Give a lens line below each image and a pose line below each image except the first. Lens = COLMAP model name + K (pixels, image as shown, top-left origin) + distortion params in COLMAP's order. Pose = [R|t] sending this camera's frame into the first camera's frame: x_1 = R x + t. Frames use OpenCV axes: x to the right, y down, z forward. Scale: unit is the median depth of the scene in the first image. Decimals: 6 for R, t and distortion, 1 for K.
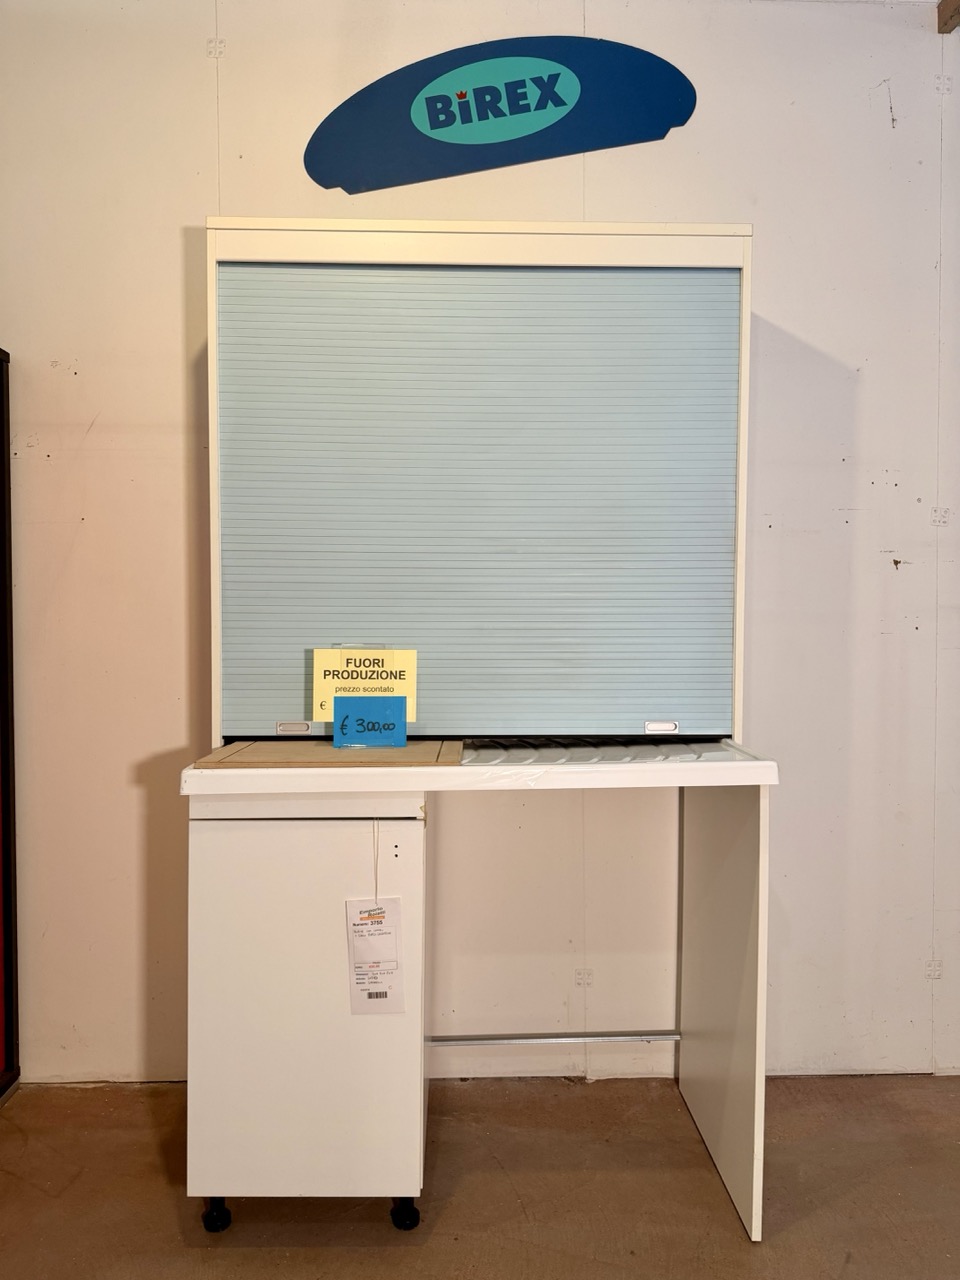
lens RADIAL K [[908.5, 0, 482.2], [0, 908.5, 632.4], [0, 0, 1]] dist [0.089542, -0.117879]
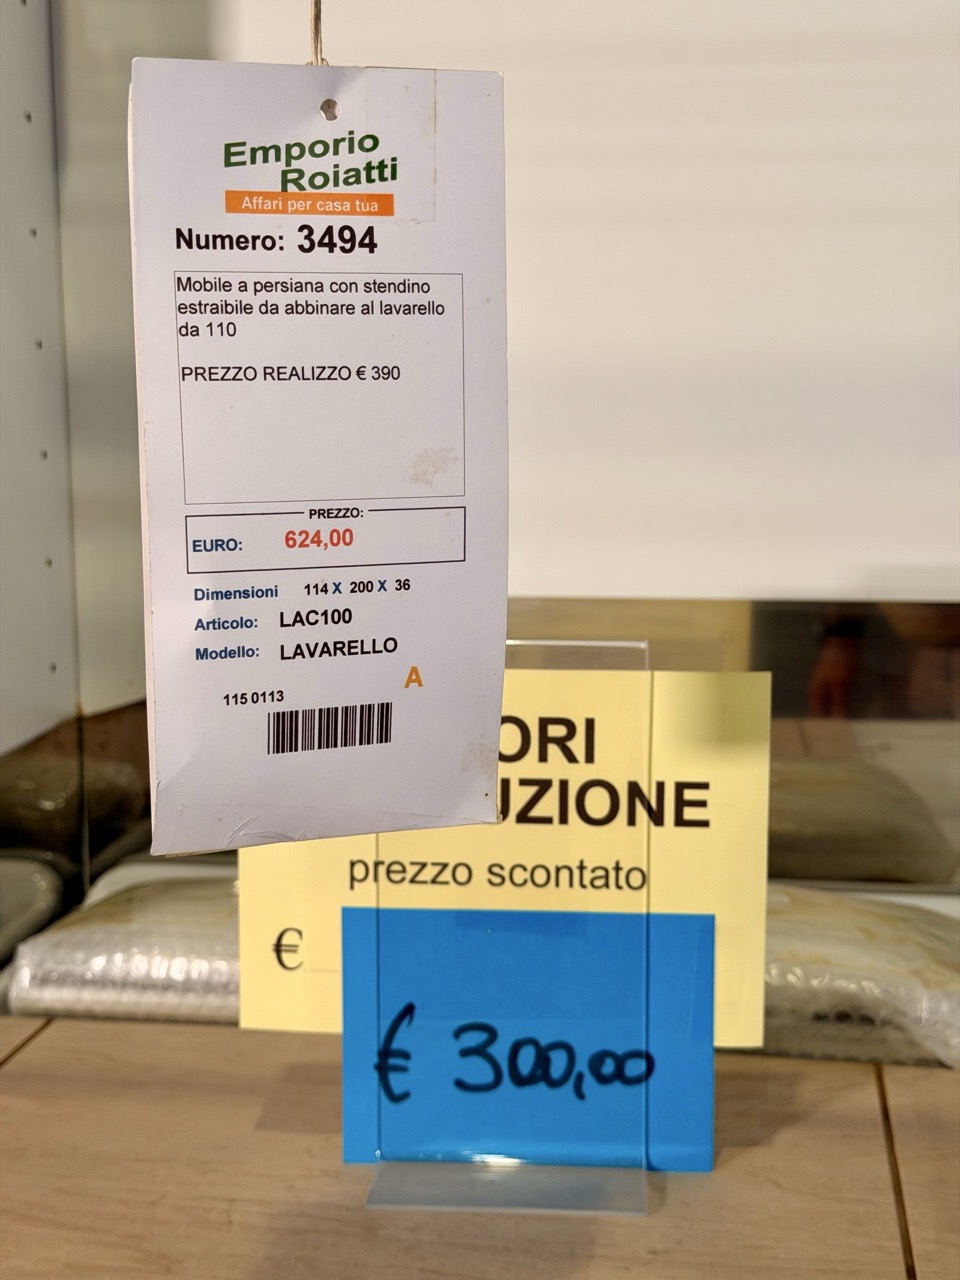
lens RADIAL K [[1835.9, 0, 480.0], [0, 1835.9, 640.0], [0, 0, 1]] dist [0.130044, -0.018545]
pose [[0.987329, 0.016083, -0.157867, -0.071769], [0.003165, 0.992657, 0.120922, -0.033599], [0.158653, -0.119889, 0.980029, 0.621996]]
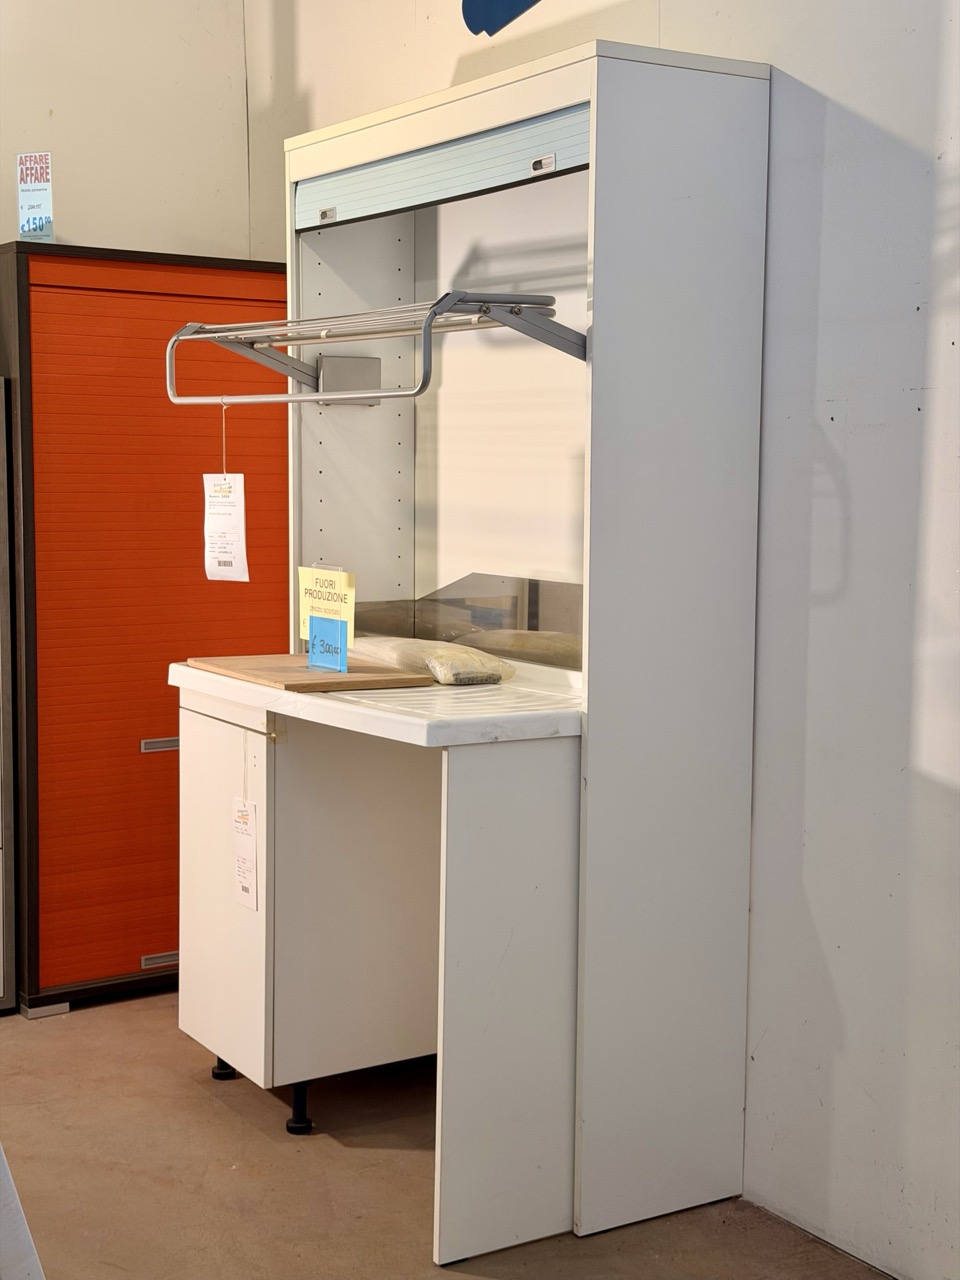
lens RADIAL K [[1801.7, 0, 482.2], [0, 1801.7, 627.3], [0, 0, 1]] dist [0.151421, -0.123958]
pose [[0.511279, 0.082500, -0.855446, 1.634873], [-0.026645, 0.996425, 0.080170, -0.080695], [0.859001, -0.018196, 0.511650, 0.141986]]
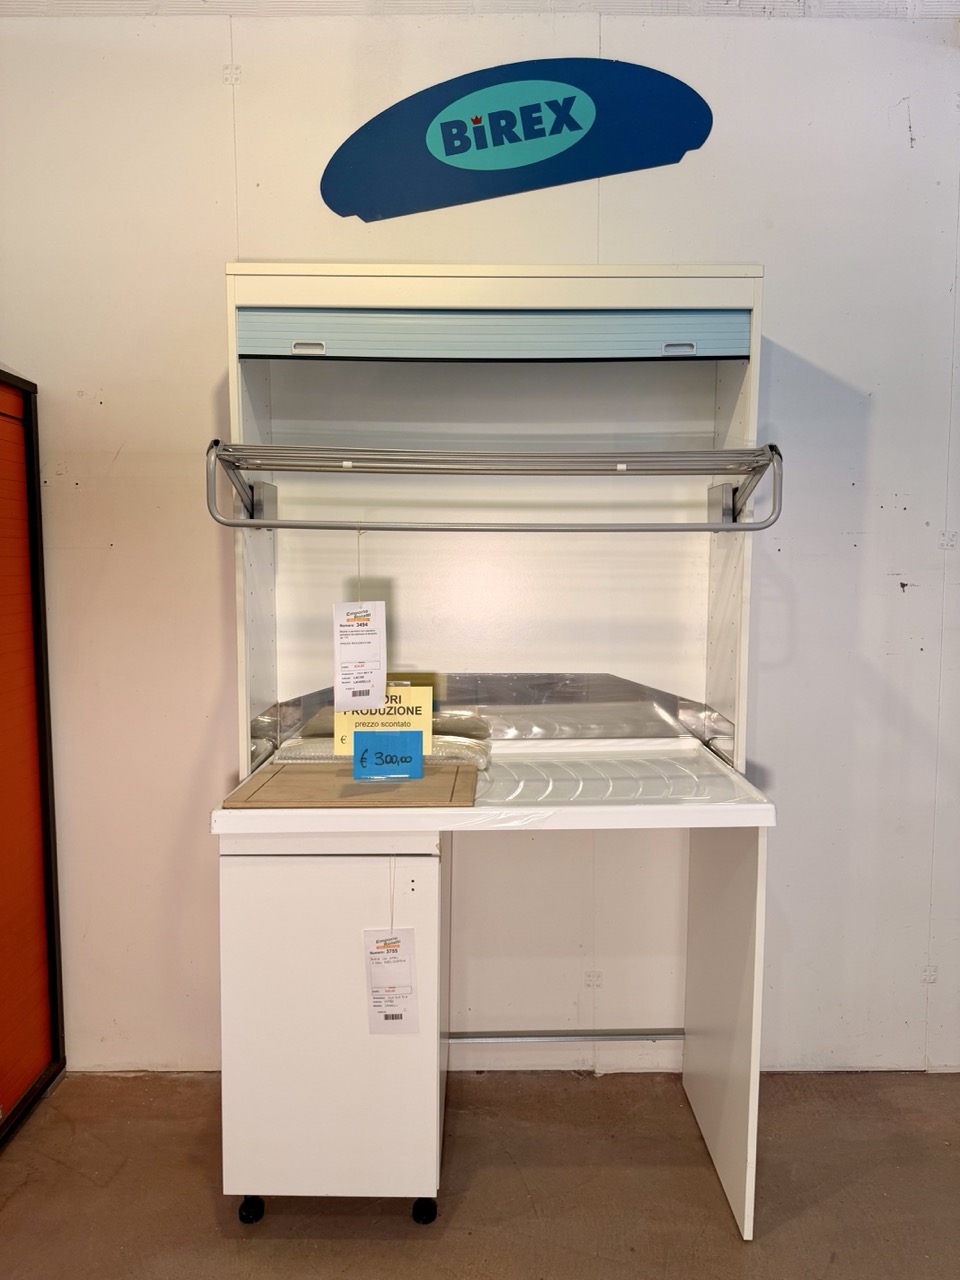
lens RADIAL K [[908.5, 0, 482.2], [0, 908.5, 632.4], [0, 0, 1]] dist [0.089542, -0.117879]
pose [[0.999721, 0.001394, -0.023577, 0.009950], [0.000006, 0.998240, 0.059297, -0.105345], [0.023618, -0.059280, 0.997962, -0.039195]]
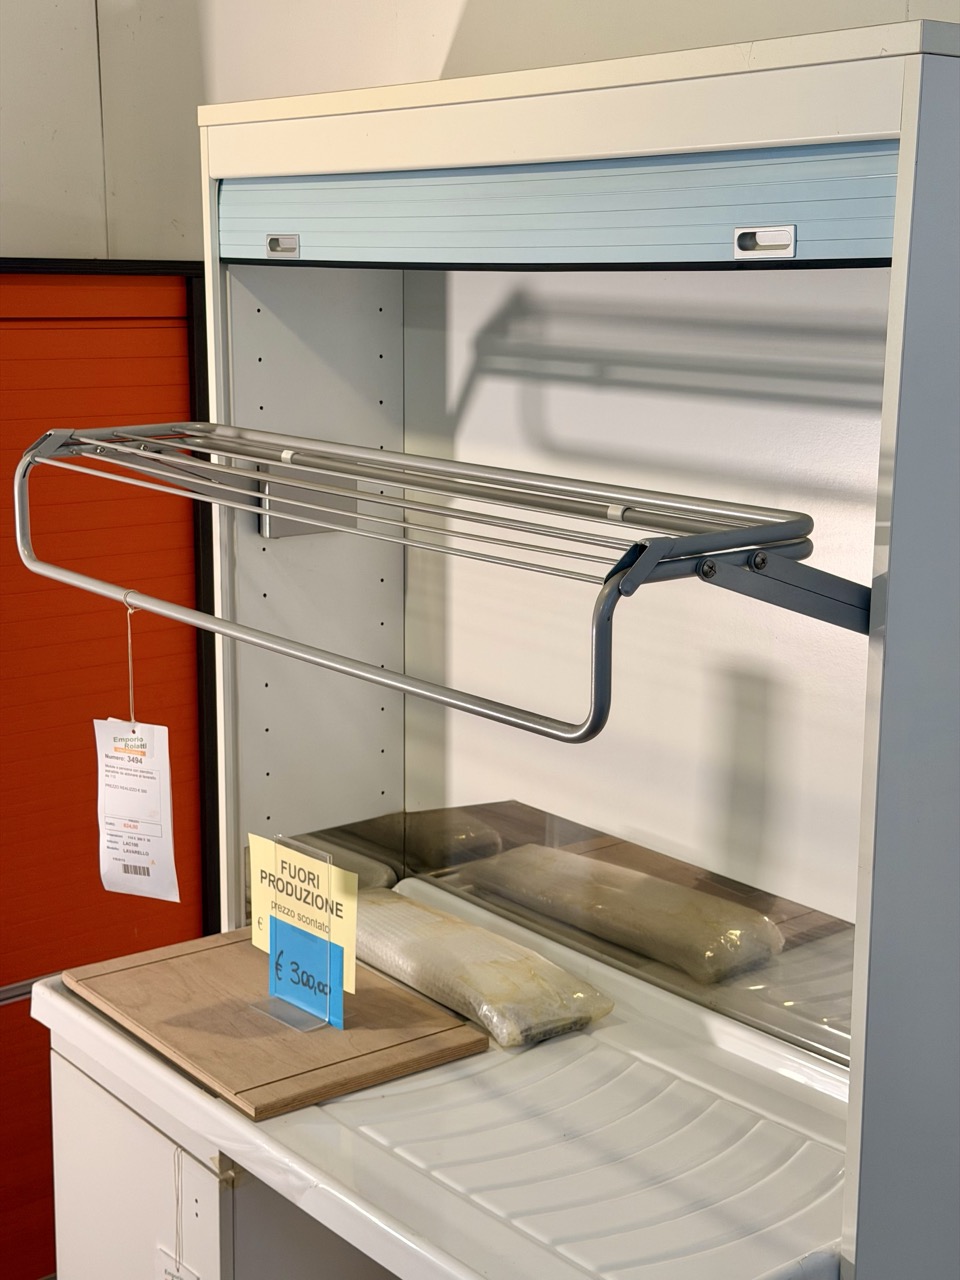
lens RADIAL K [[1801.7, 0, 482.2], [0, 1801.7, 627.3], [0, 0, 1]] dist [0.151421, -0.123958]
pose [[0.608532, 0.157545, -0.777733, 0.839606], [-0.025651, 0.983487, 0.179154, -0.340742], [0.793115, -0.089071, 0.602524, 0.392588]]
